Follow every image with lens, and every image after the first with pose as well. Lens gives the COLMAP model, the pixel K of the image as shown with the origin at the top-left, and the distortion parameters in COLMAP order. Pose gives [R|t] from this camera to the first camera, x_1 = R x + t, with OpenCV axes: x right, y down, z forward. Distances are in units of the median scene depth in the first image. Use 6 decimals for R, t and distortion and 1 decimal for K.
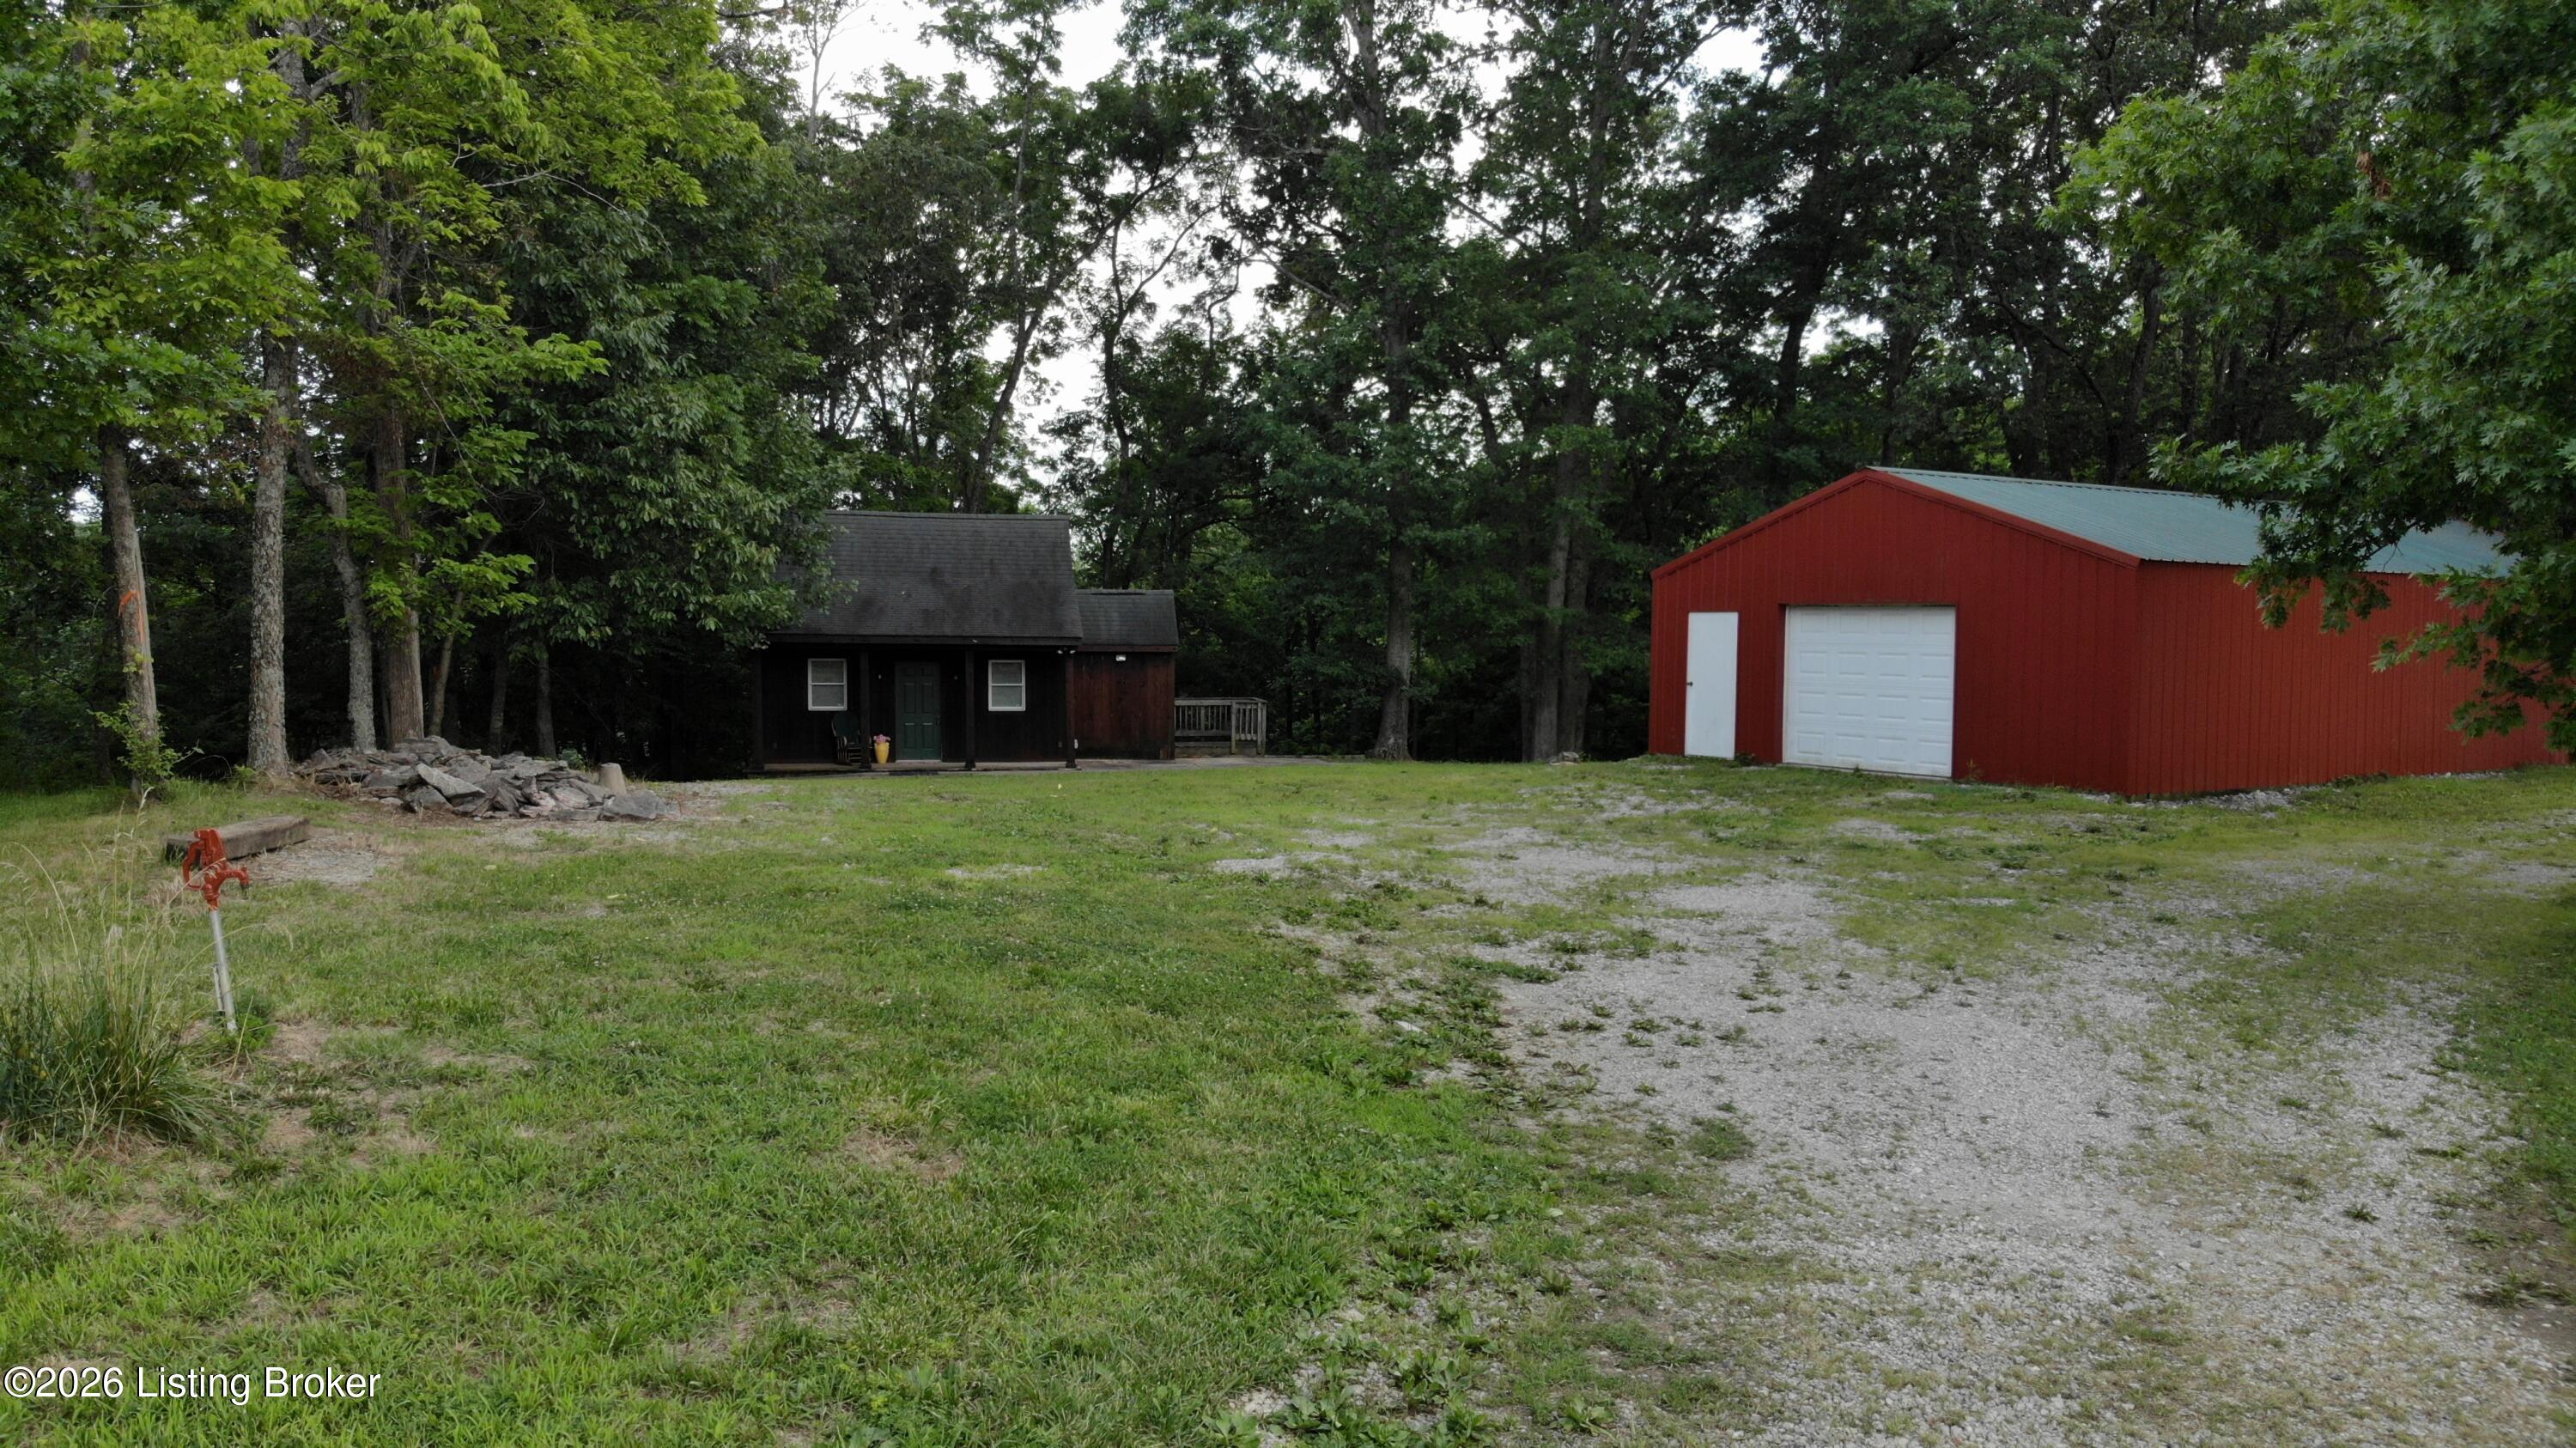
lens RADIAL K [[1749.0, 0, 1288.0], [0, 1749.0, 724.0], [0, 0, 1]] dist [0.062810, -0.157691]
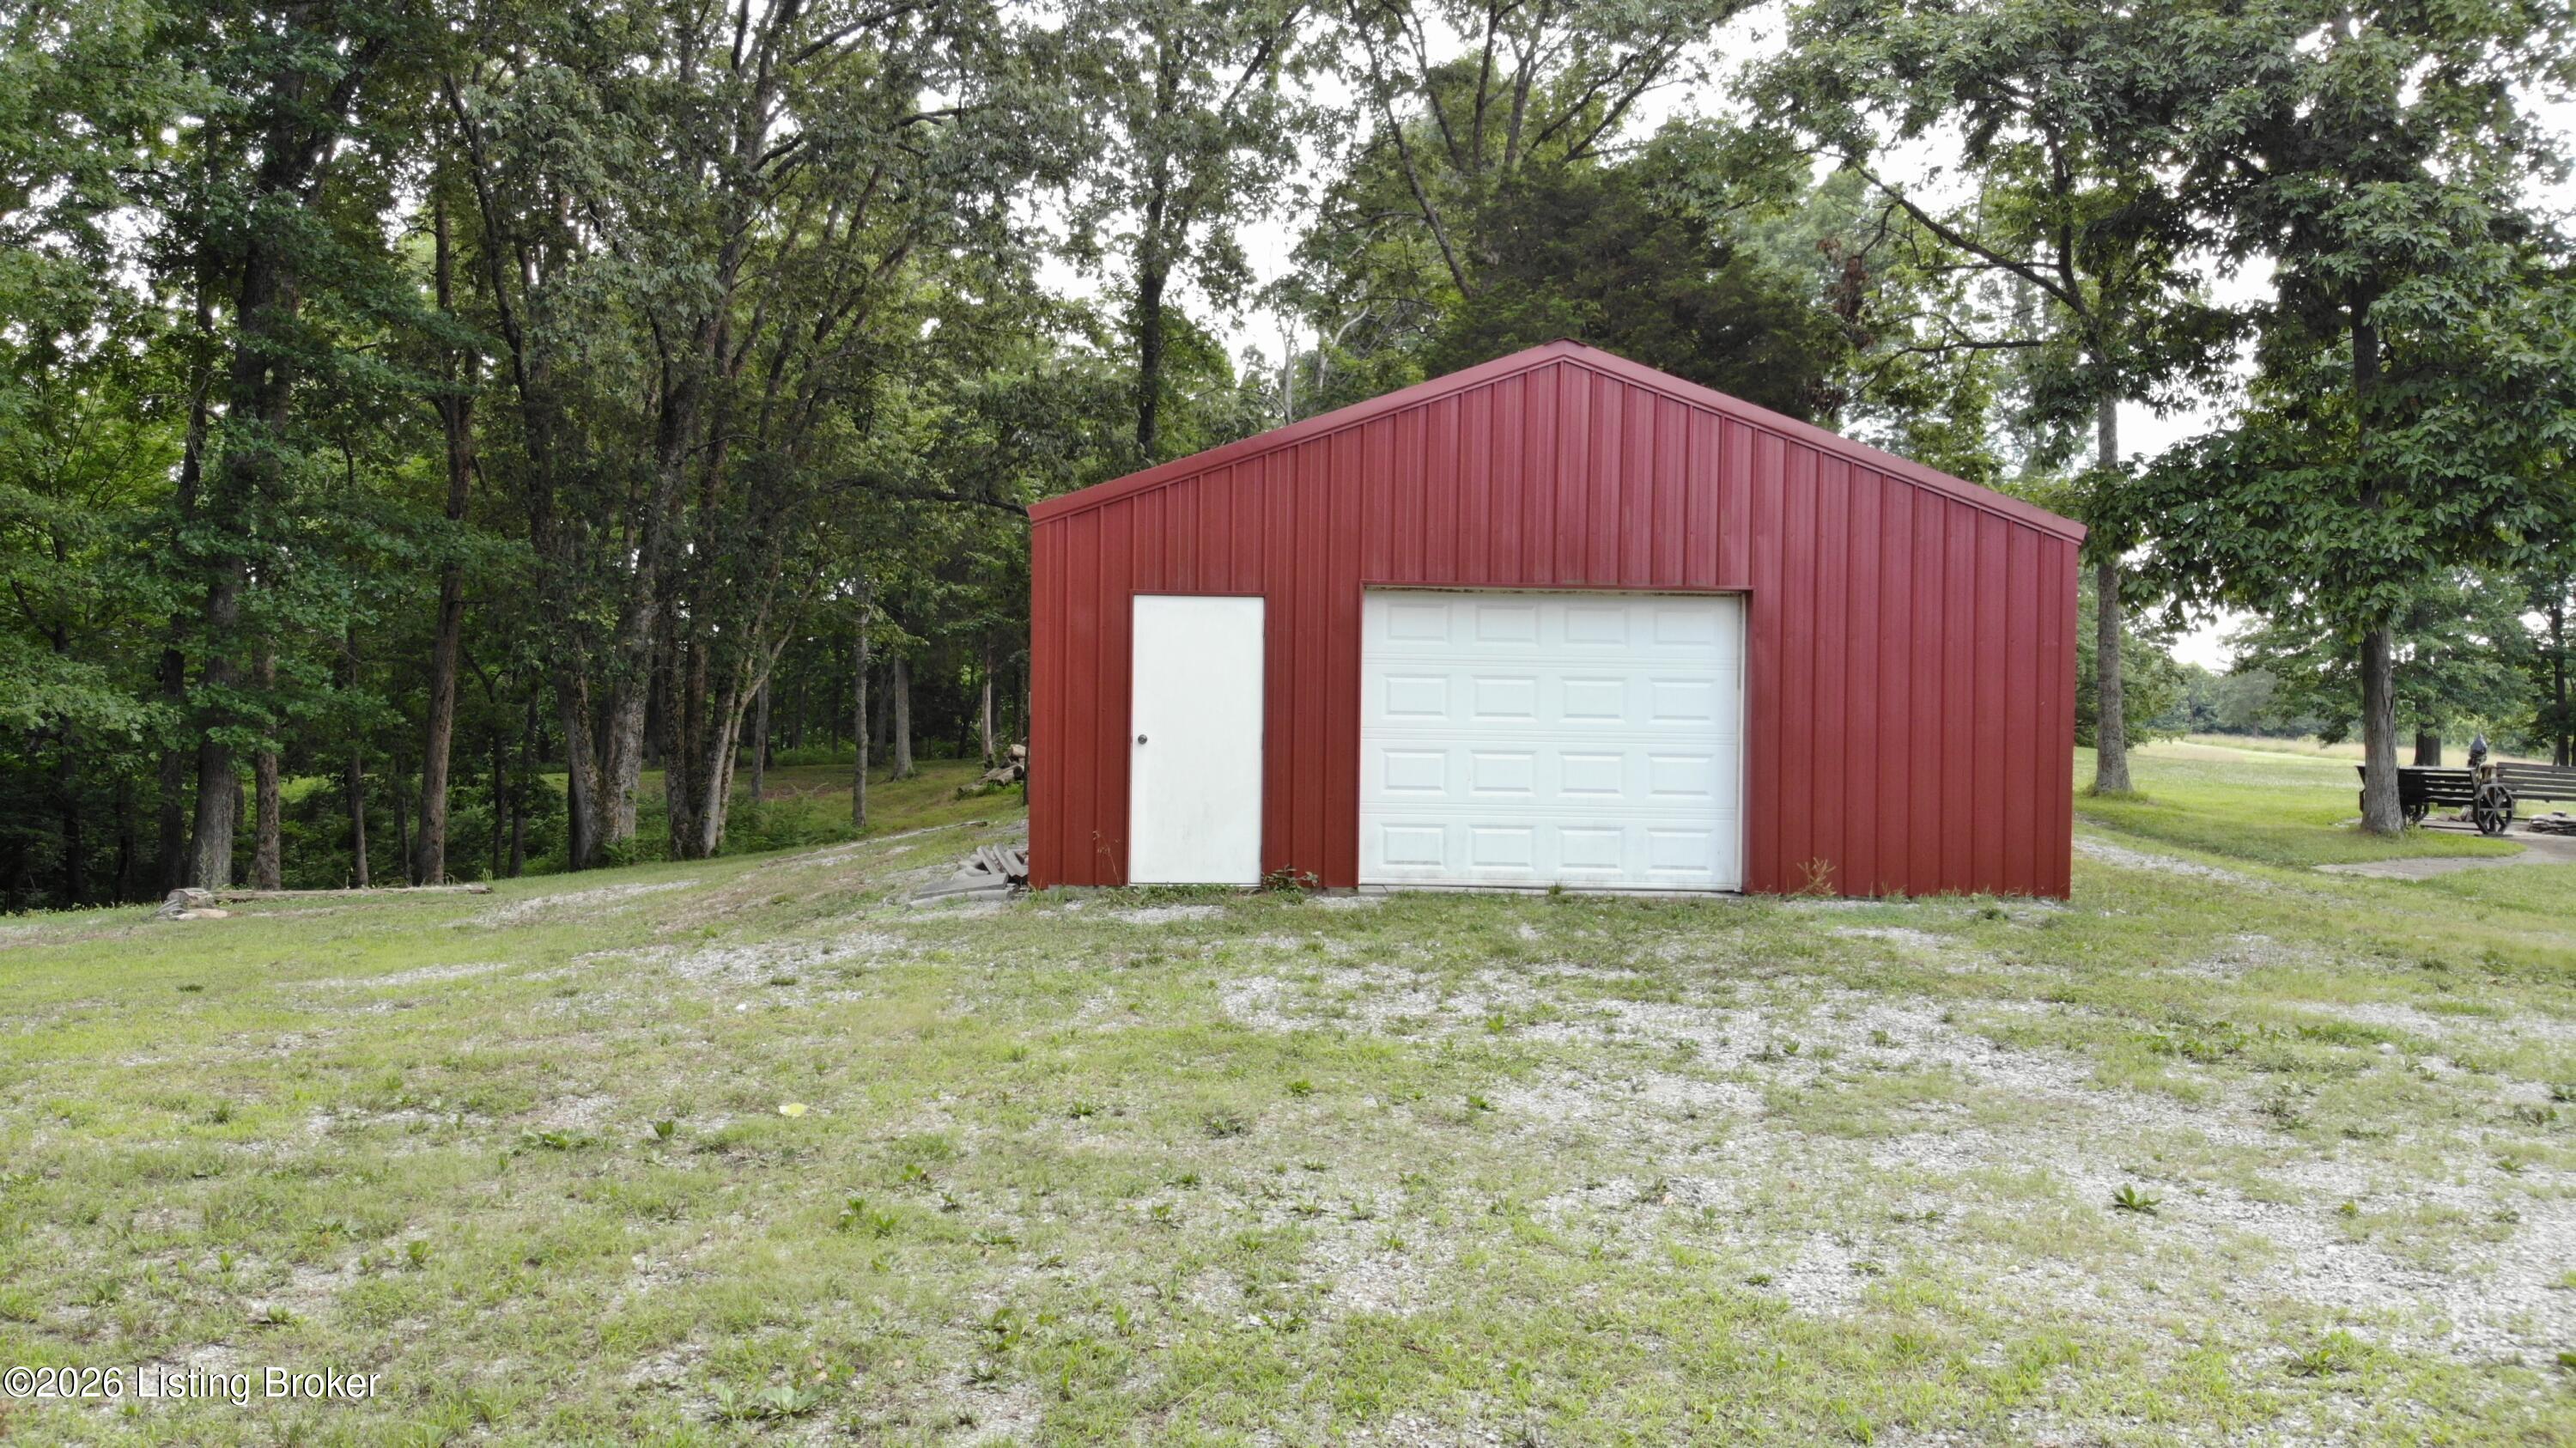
lens RADIAL K [[1905.5, 0, 1288.0], [0, 1905.5, 724.0], [0, 0, 1]] dist [0.173705, -0.000108]
pose [[0.538480, -0.017813, 0.842450, -0.203727], [0.038500, 0.999253, -0.003480, -0.023798], [-0.841758, 0.034309, 0.538764, 0.685129]]
